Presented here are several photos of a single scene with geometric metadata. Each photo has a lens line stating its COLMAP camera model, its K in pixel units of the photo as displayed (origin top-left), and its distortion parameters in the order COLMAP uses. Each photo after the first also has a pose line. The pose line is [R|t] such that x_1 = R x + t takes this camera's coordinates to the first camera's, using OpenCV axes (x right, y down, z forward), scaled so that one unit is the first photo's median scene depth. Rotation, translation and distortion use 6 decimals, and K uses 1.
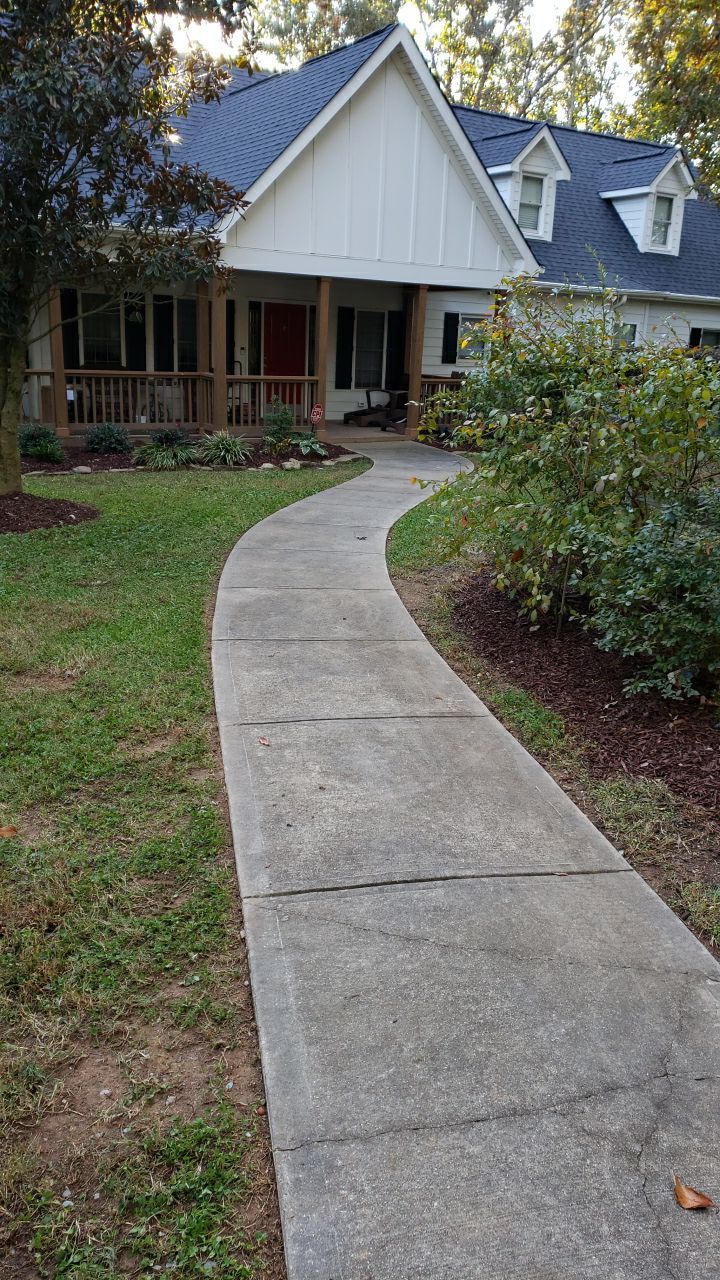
lens RADIAL K [[899.7, 0, 363.4], [0, 899.7, 634.9], [0, 0, 1]] dist [0.024941, -0.008925]
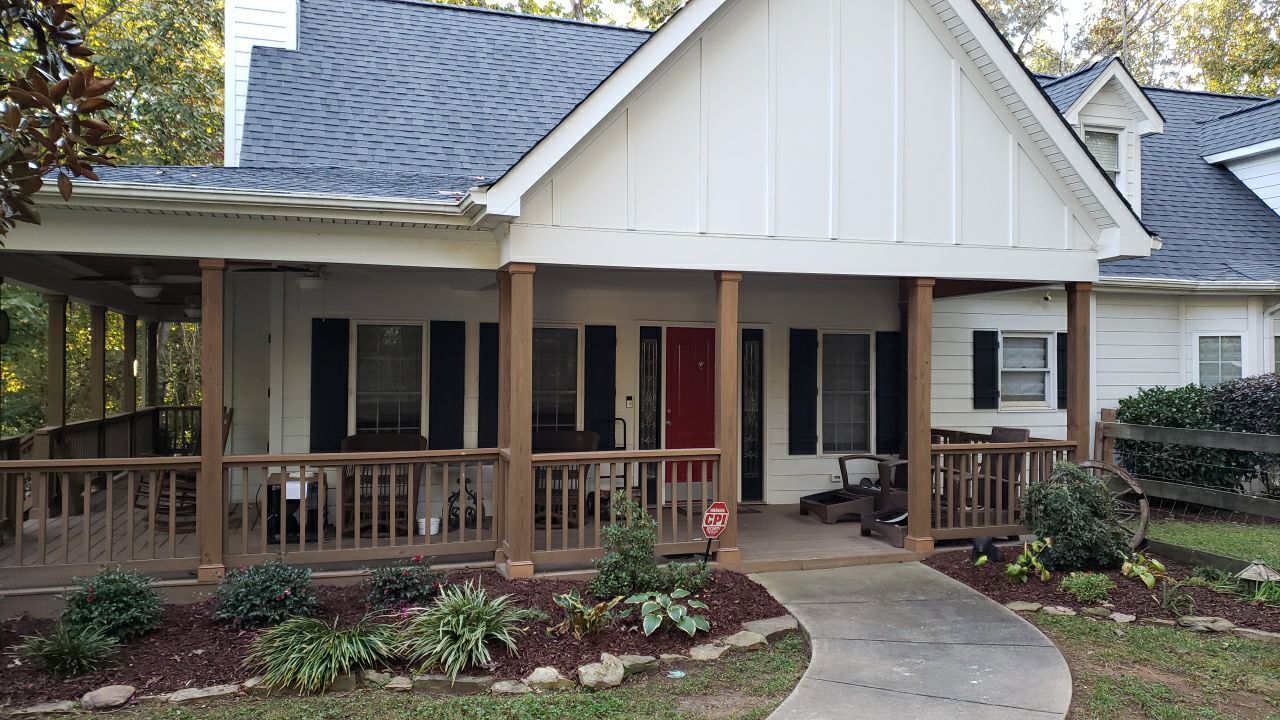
lens RADIAL K [[899.7, 0, 635.9], [0, 899.7, 365.1], [0, 0, 1]] dist [0.024941, -0.008925]
pose [[0.960439, -0.045128, -0.274811, 0.040938], [-0.046369, 0.947097, -0.317582, -0.137339], [0.274604, 0.317760, 0.907536, 0.415582]]
